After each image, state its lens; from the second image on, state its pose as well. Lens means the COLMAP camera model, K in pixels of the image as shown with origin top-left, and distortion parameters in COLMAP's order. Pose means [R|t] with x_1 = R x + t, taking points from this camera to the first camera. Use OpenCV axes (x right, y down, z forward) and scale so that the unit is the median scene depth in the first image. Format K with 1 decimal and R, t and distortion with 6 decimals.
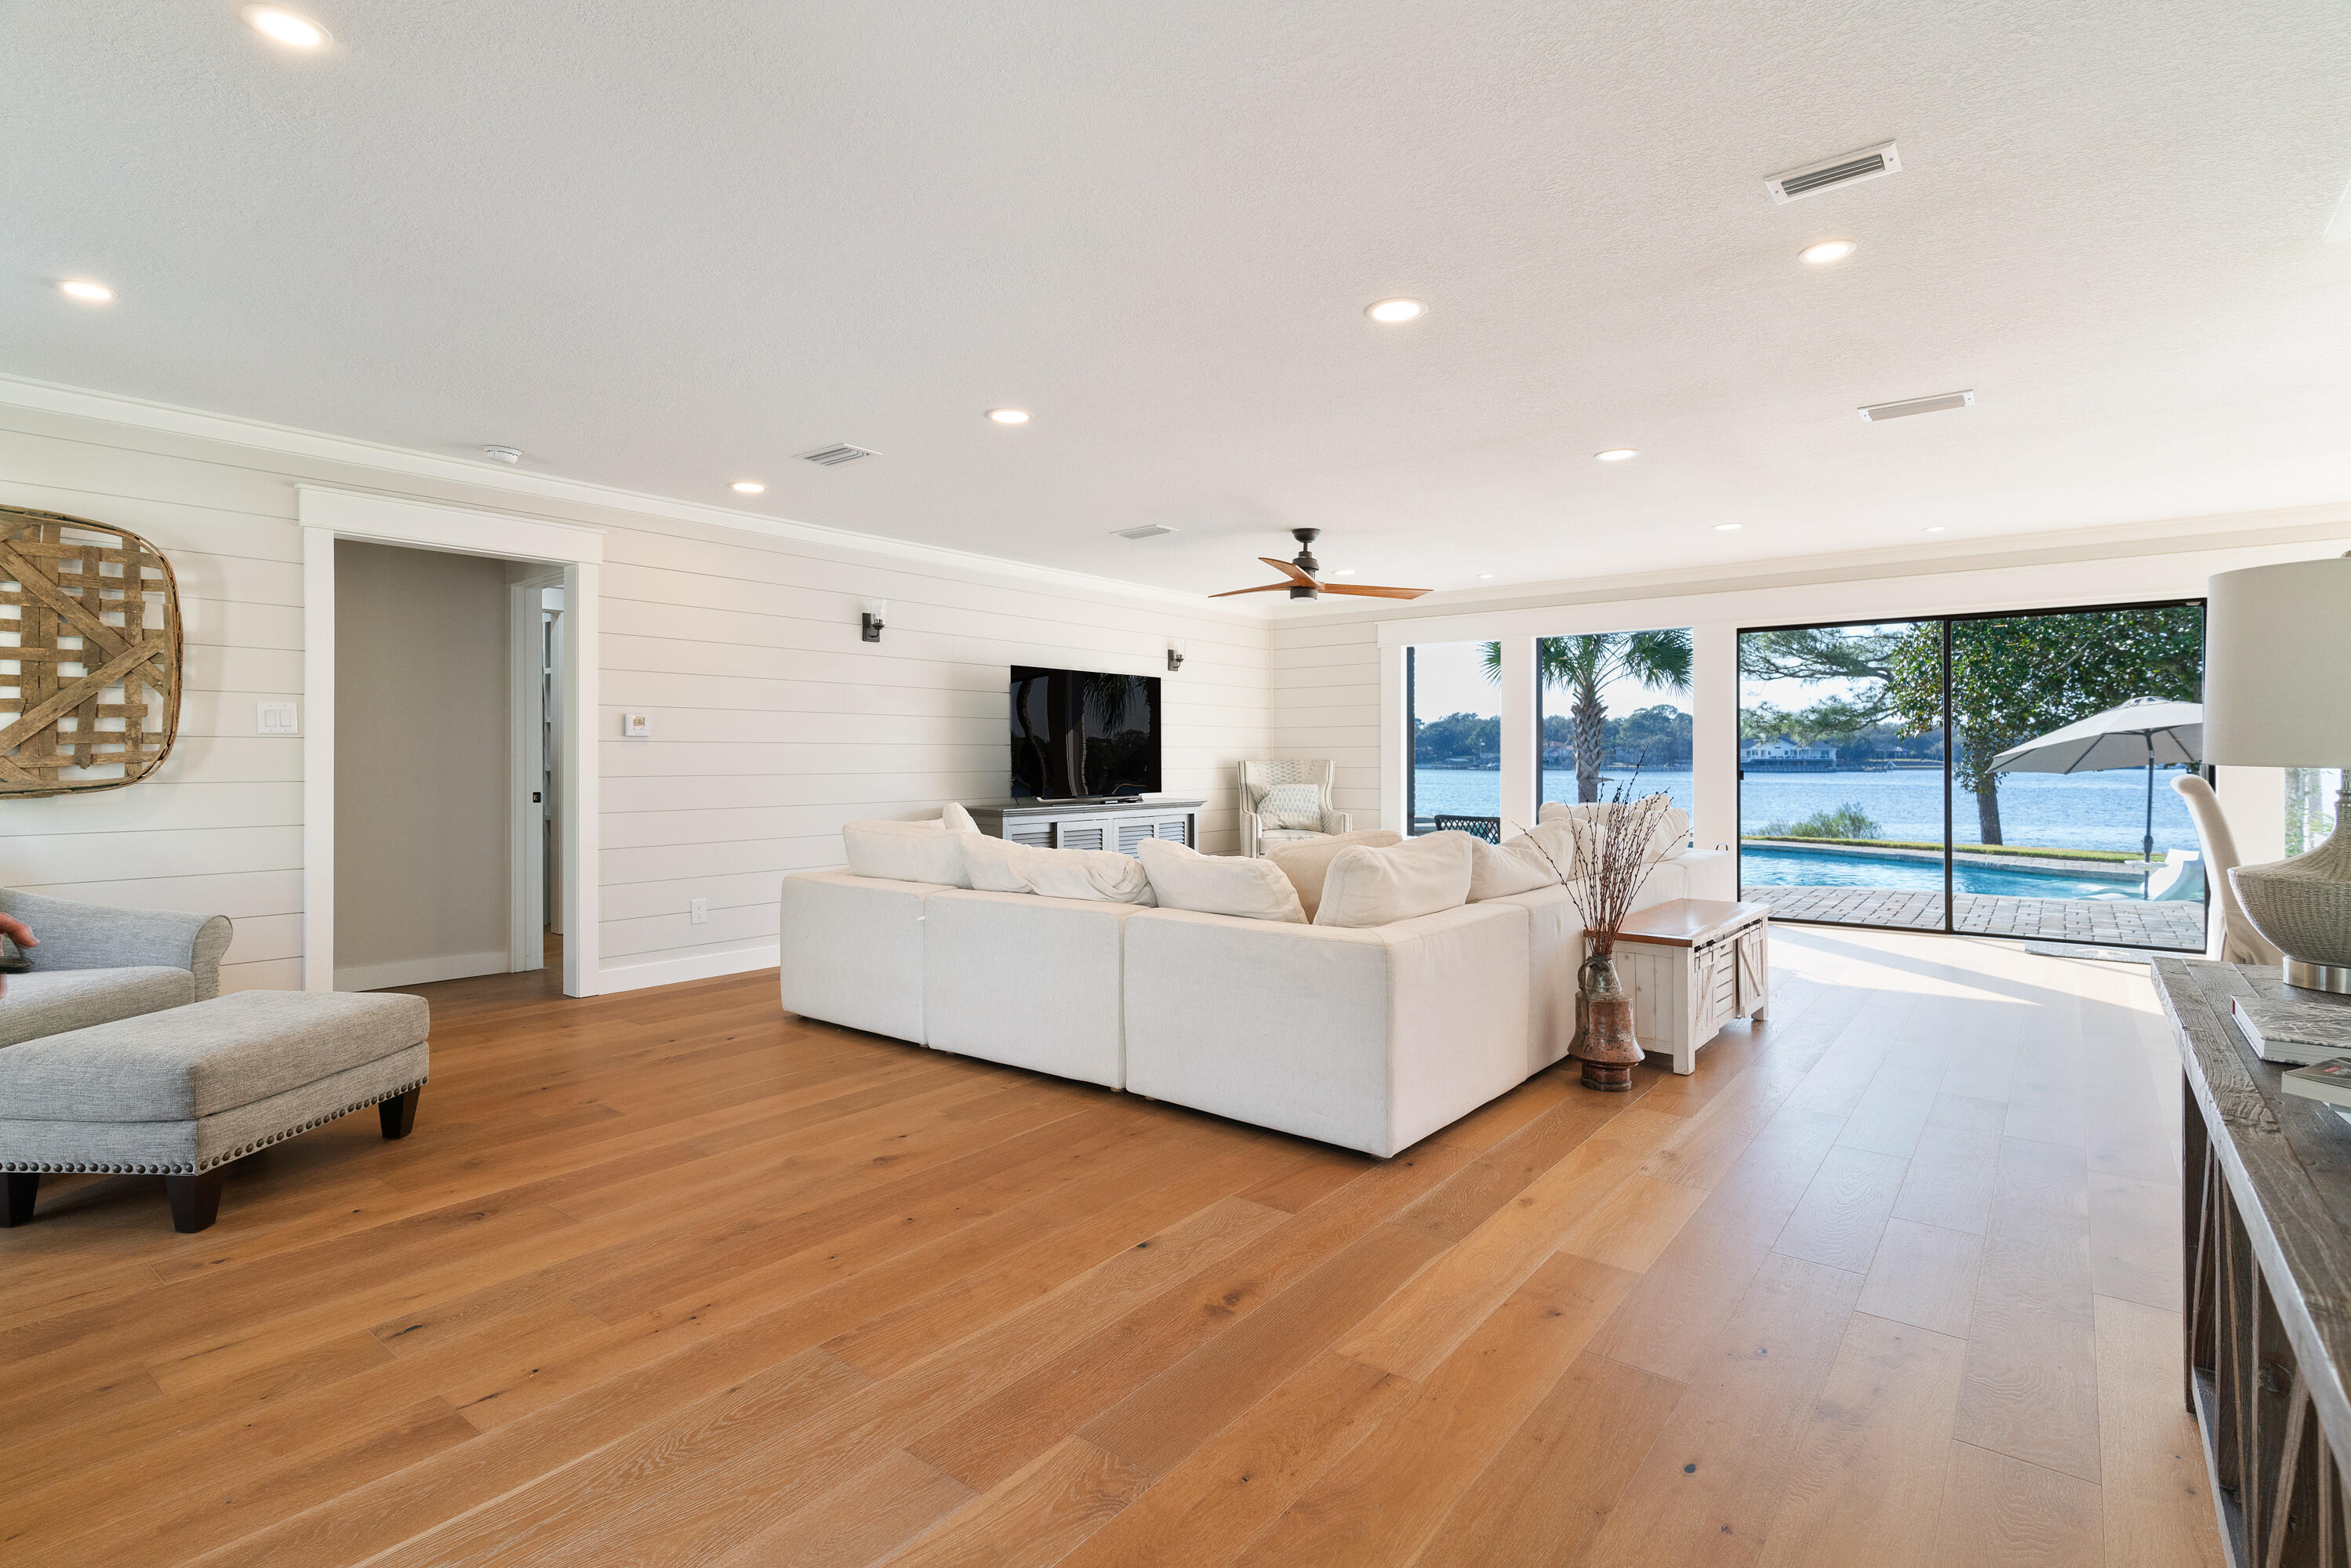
lens RADIAL K [[1145.4, 0, 1161.4], [0, 1145.4, 760.5], [0, 0, 1]] dist [0.001628, 0.000135]
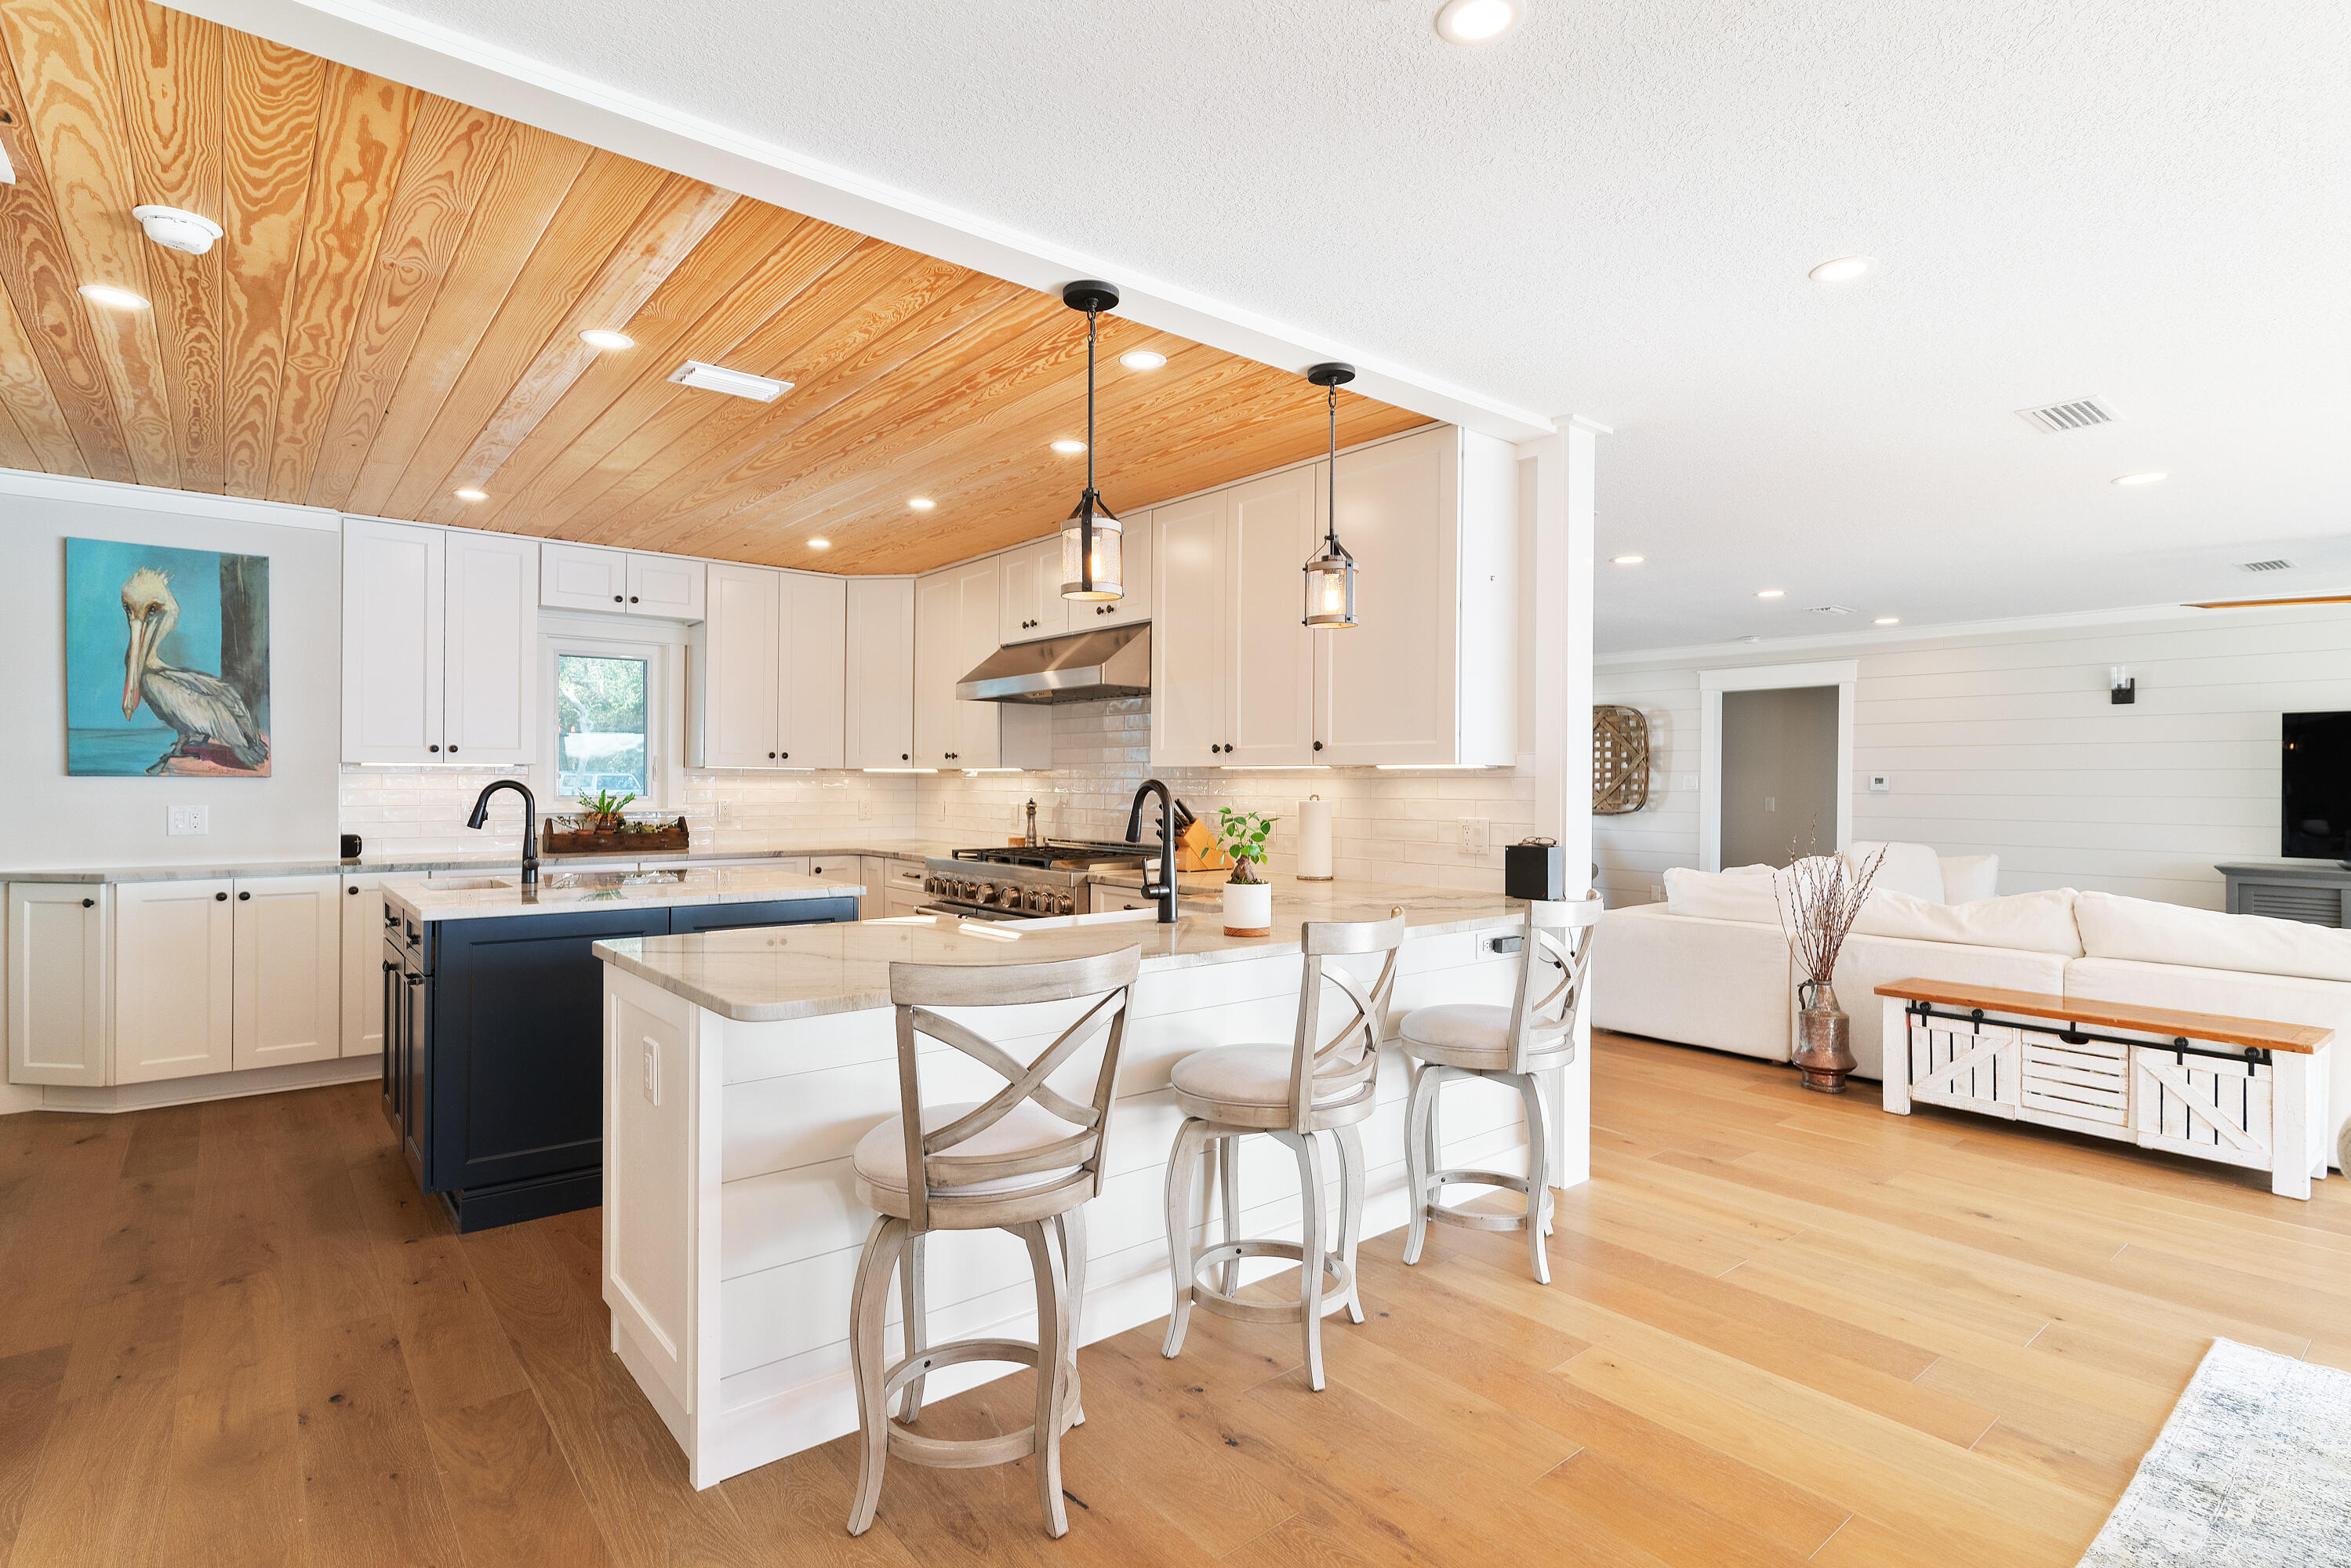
lens RADIAL K [[1139.4, 0, 1175.5], [0, 1139.4, 784.0], [0, 0, 1]] dist [0.003576, 0.000941]
pose [[-0.212490, 0.002804, -0.977159, 1.626742], [-0.007410, 0.999963, 0.004480, -0.040437], [0.977135, 0.008193, -0.212461, 0.552363]]
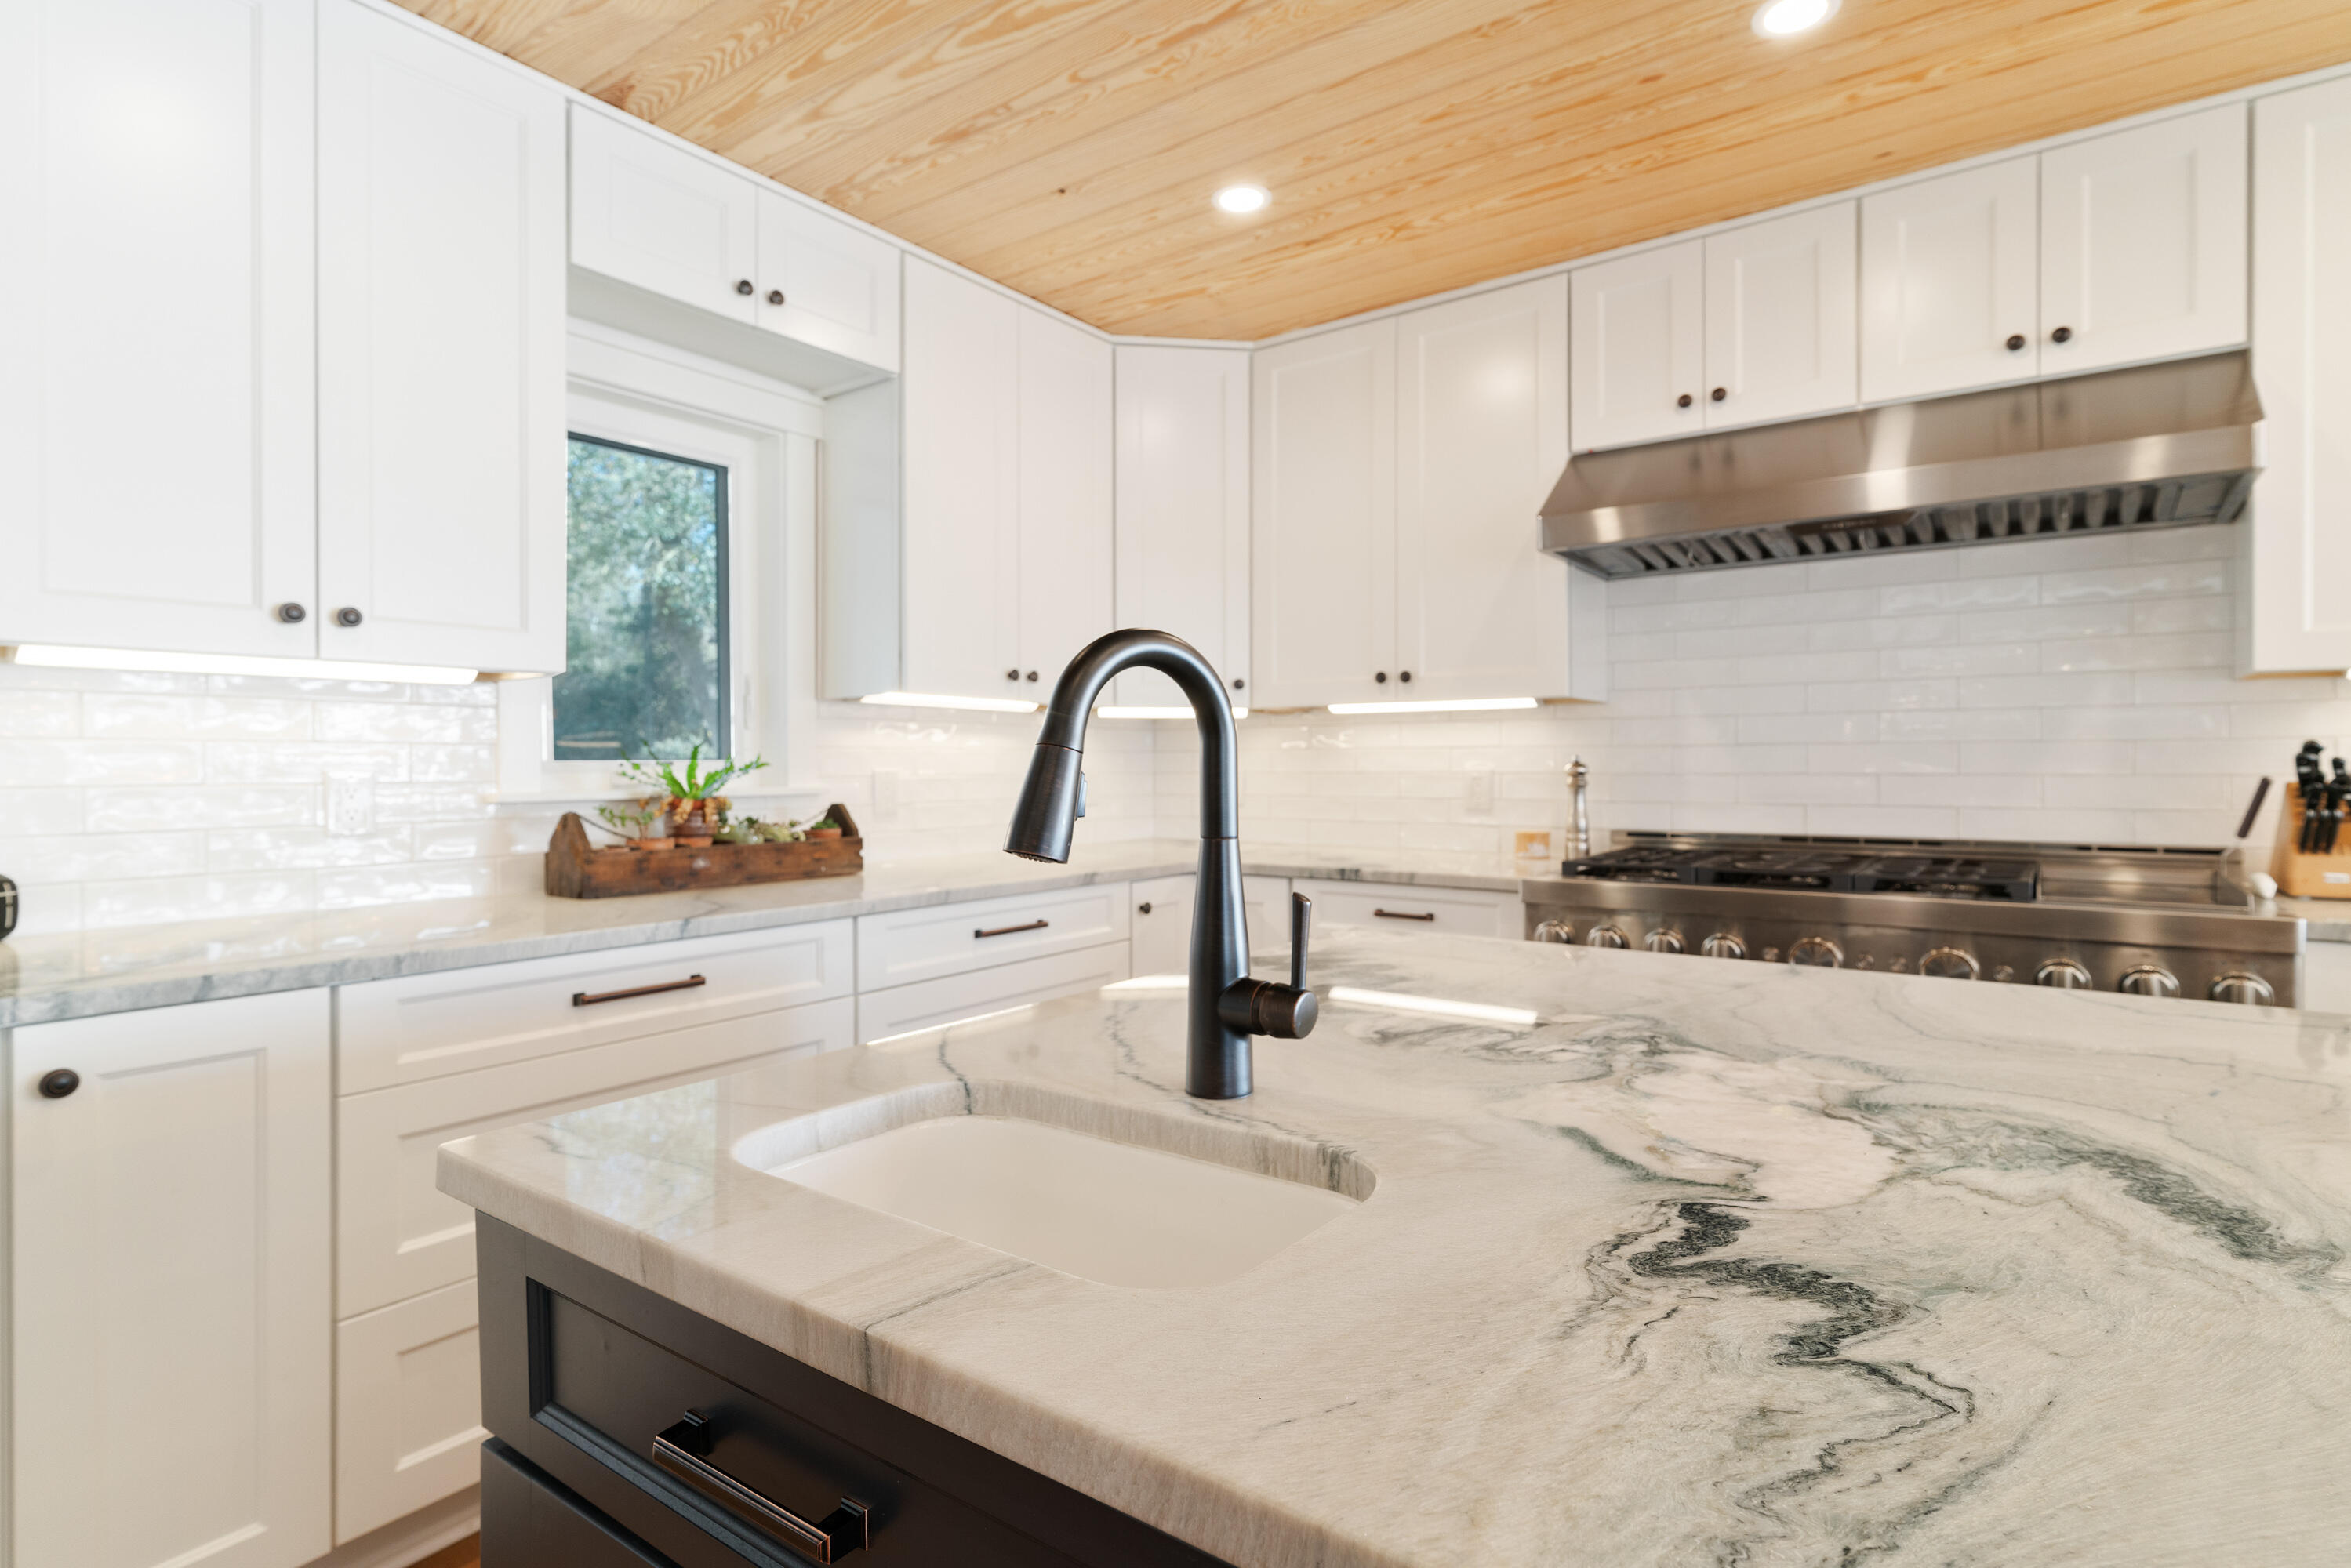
lens RADIAL K [[1111.8, 0, 1163.8], [0, 1111.8, 766.7], [0, 0, 1]] dist [0.003248, -0.000432]
pose [[0.071201, 0.007183, -0.997436, 1.015613], [-0.003138, 0.999971, 0.006977, -0.014482], [0.997457, 0.002633, 0.071222, -0.210114]]
